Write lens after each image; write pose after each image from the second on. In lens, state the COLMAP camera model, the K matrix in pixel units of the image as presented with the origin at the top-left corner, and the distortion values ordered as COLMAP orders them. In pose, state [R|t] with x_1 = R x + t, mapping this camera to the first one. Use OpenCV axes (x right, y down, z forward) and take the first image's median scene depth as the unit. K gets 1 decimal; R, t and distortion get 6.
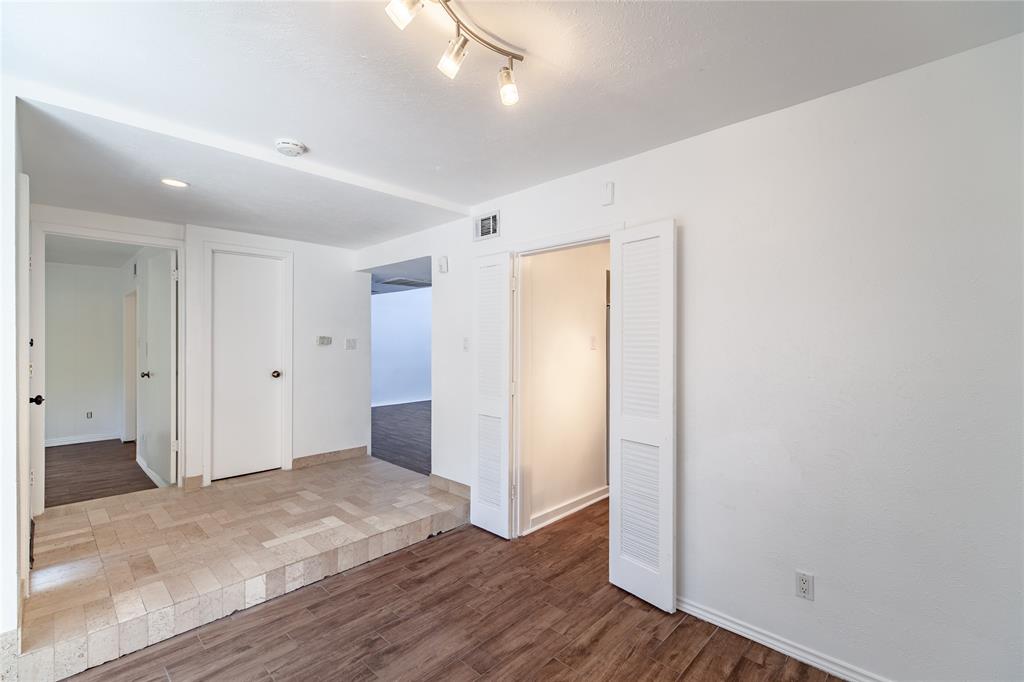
lens RADIAL K [[464.4, 0, 530.3], [0, 464.4, 343.0], [0, 0, 1]] dist [-0.000467, -0.000139]
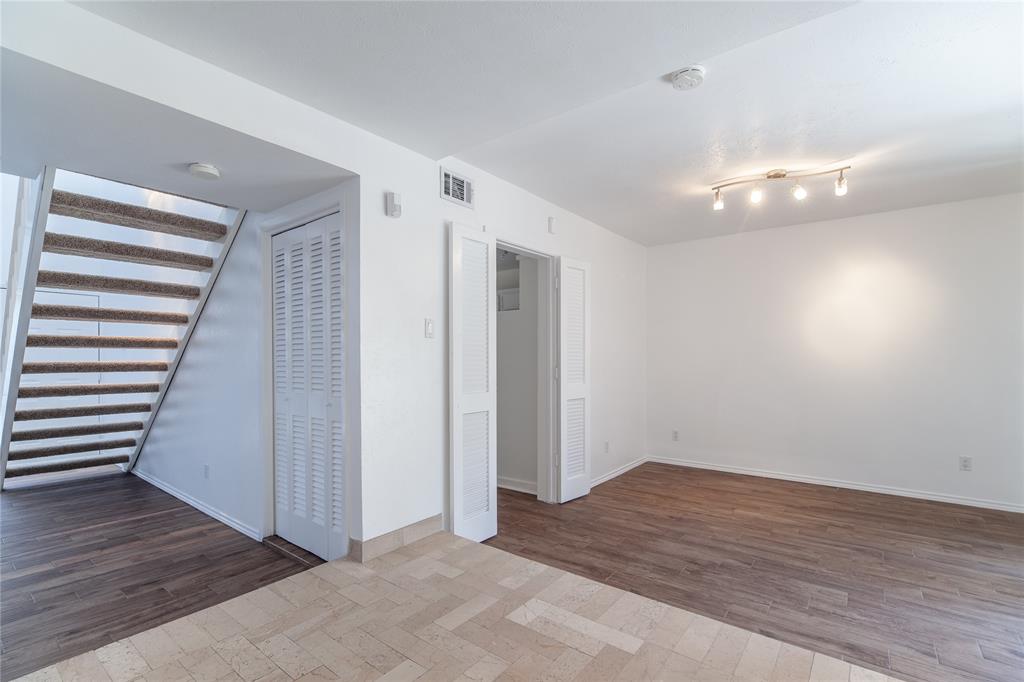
lens RADIAL K [[461.0, 0, 507.4], [0, 461.0, 353.3], [0, 0, 1]] dist [-0.000387, -0.006081]
pose [[-0.087516, 0.008007, 0.996131, -1.104424], [0.010756, 0.999917, -0.007092, 0.063632], [-0.996105, 0.010094, -0.087595, 1.171613]]
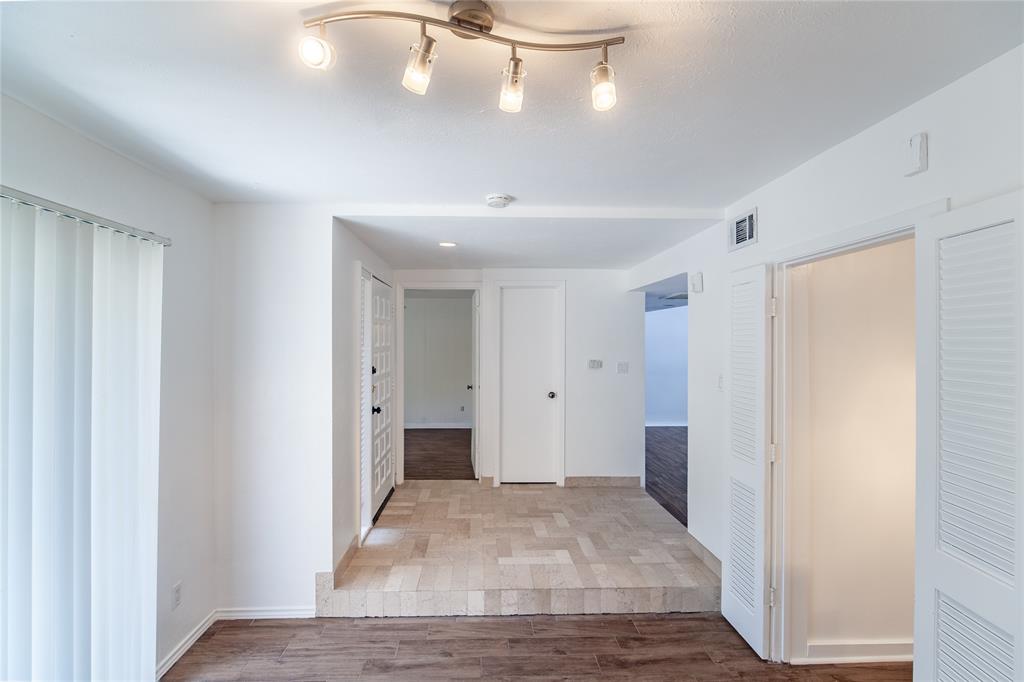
lens RADIAL K [[473.6, 0, 478.1], [0, 473.6, 339.8], [0, 0, 1]] dist [-0.009499, -0.000408]
pose [[0.683700, -0.002555, -0.729759, 0.205009], [-0.005095, 0.999953, -0.008274, -0.075958], [0.729745, 0.009375, 0.683655, 0.187474]]
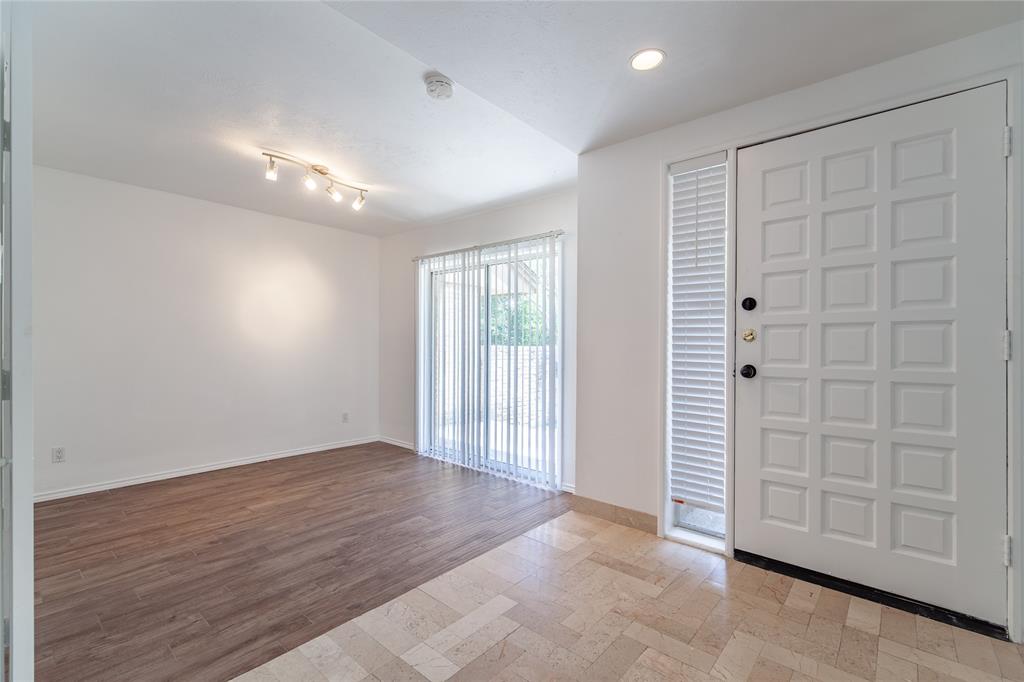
lens RADIAL K [[448.7, 0, 516.0], [0, 448.7, 341.6], [0, 0, 1]] dist [0.001598, 0.000048]
pose [[-0.999260, -0.008025, -0.037617, -0.537306], [-0.008298, 0.999940, 0.007105, 0.059549], [0.037558, 0.007411, -0.999267, 1.586172]]
